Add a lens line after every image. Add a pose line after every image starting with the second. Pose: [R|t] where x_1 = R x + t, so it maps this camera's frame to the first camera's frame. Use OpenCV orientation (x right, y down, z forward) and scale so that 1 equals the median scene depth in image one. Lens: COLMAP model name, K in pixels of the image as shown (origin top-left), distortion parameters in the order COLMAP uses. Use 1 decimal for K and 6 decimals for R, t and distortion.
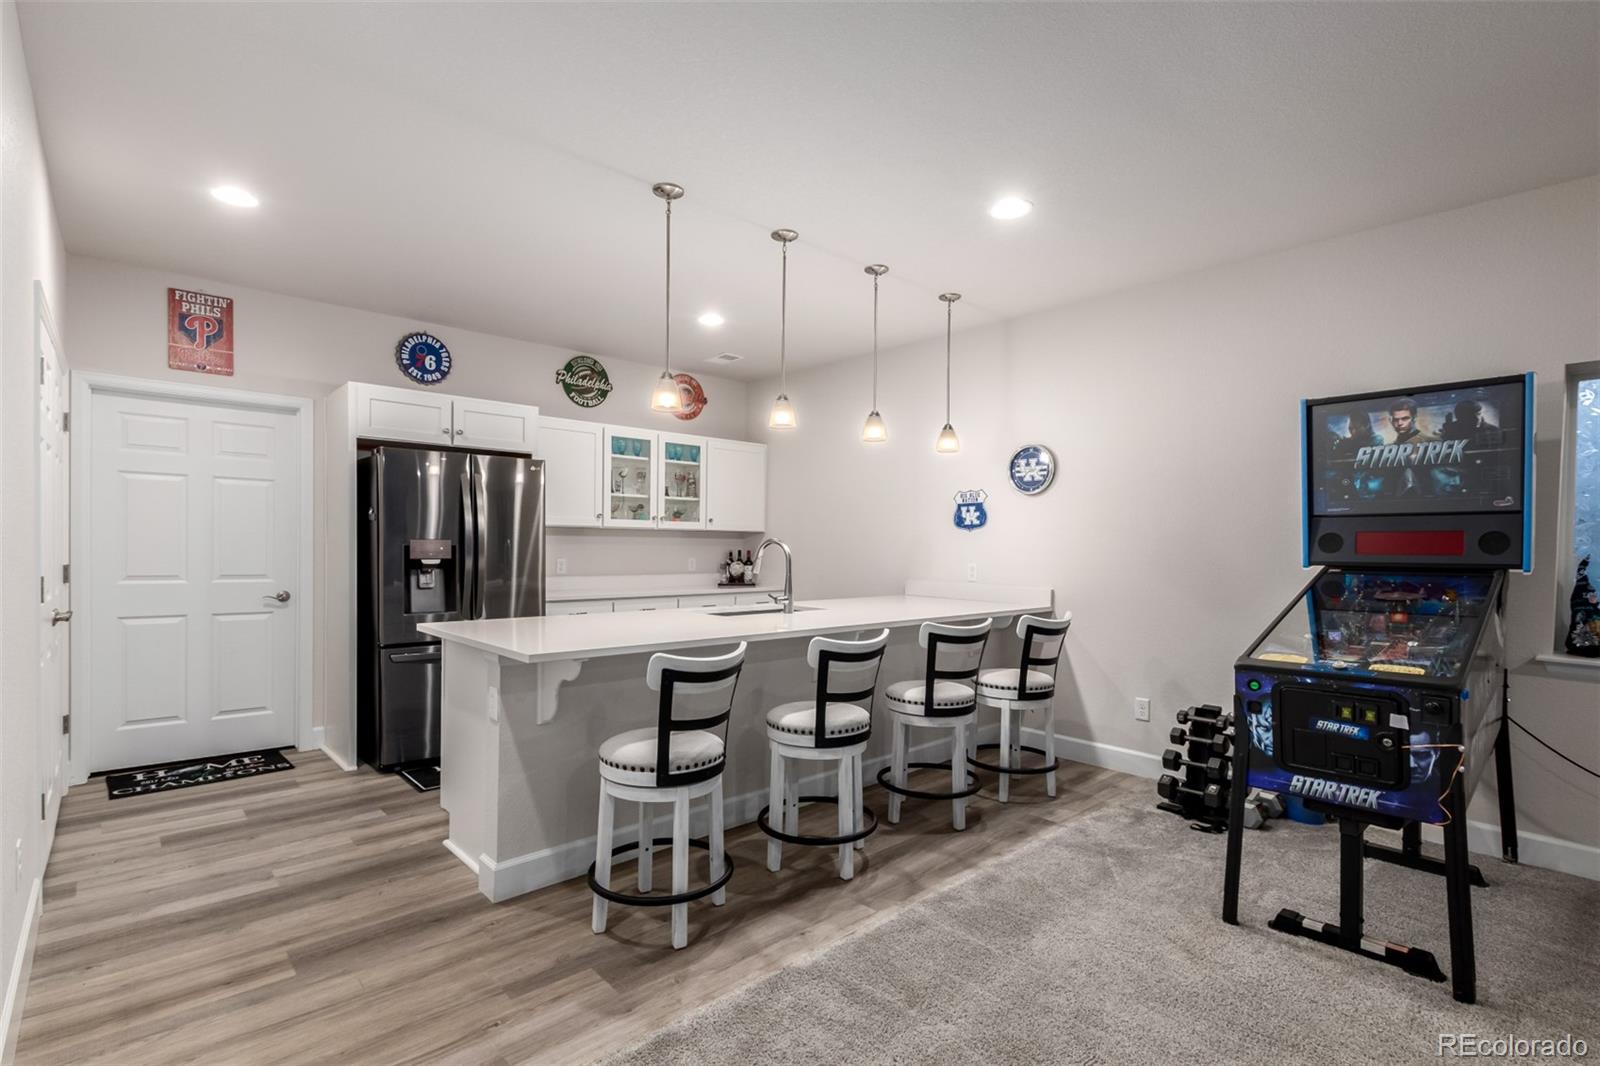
lens RADIAL K [[755.9, 0, 801.3], [0, 755.9, 552.9], [0, 0, 1]] dist [0.000343, 0.000131]
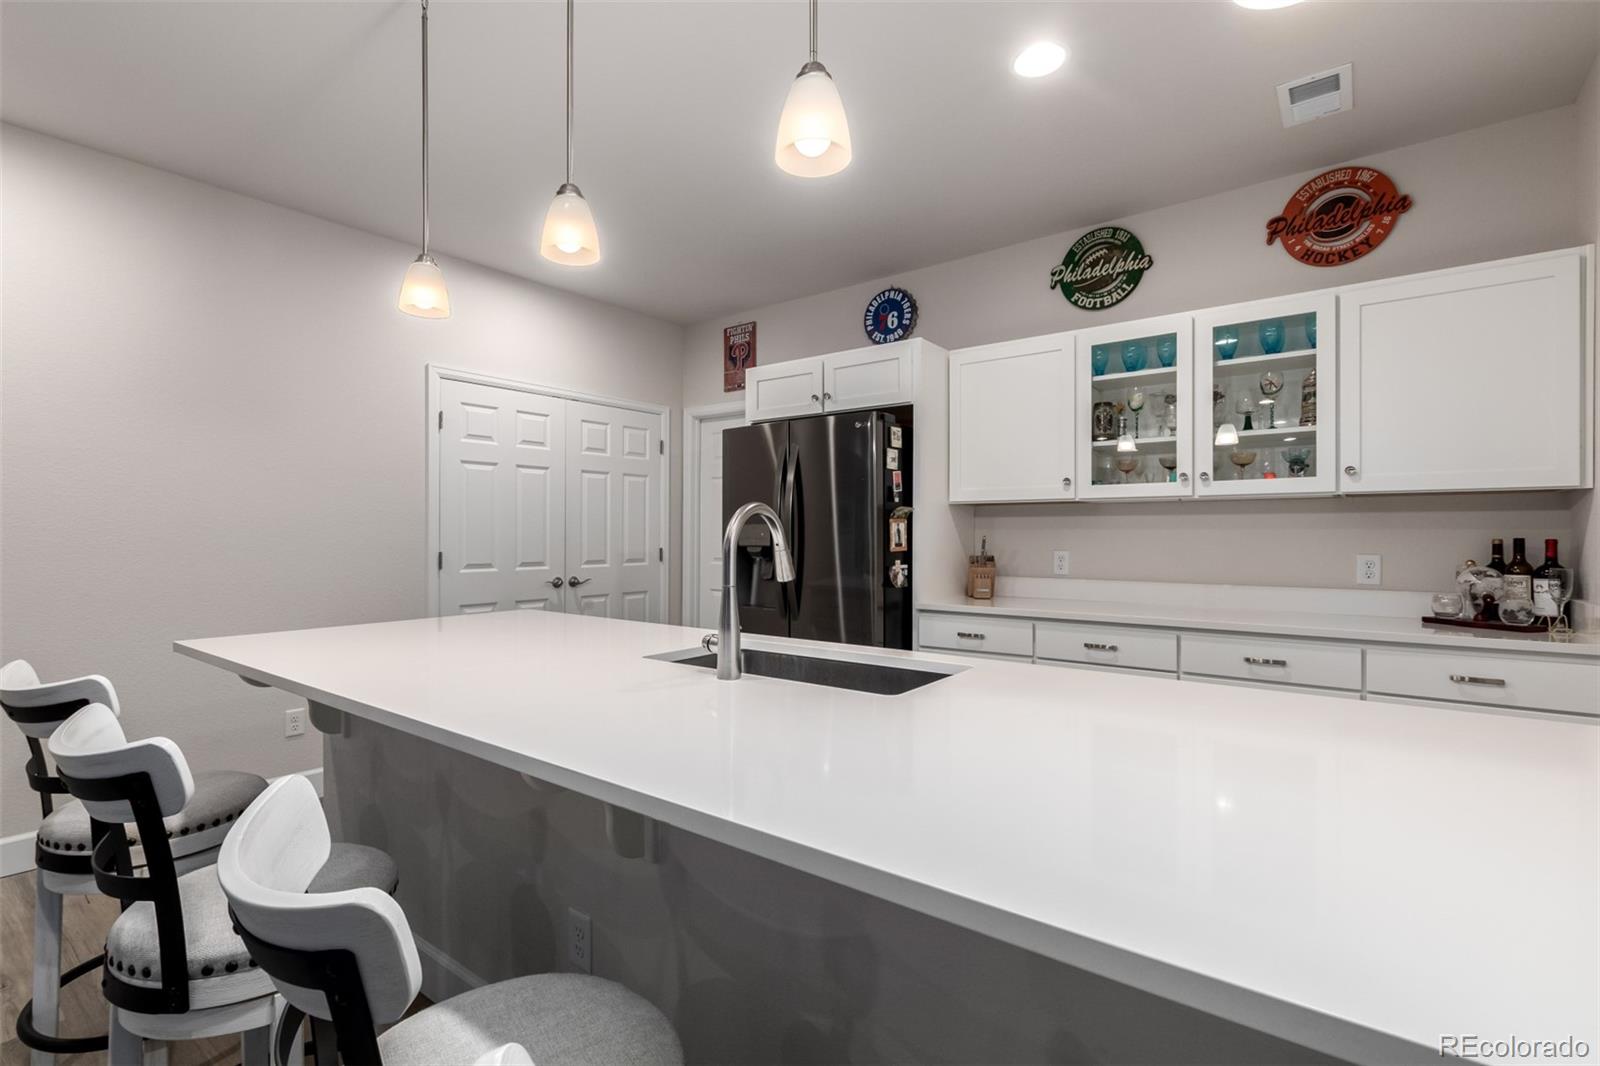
lens RADIAL K [[733.1, 0, 800.0], [0, 733.1, 533.0], [0, 0, 1]] dist [0.000804, 0.000249]
pose [[0.168617, -0.014169, -0.985580, 0.271948], [-0.010044, 0.999820, -0.016092, 0.004041], [0.985631, 0.012613, 0.168444, 0.668804]]
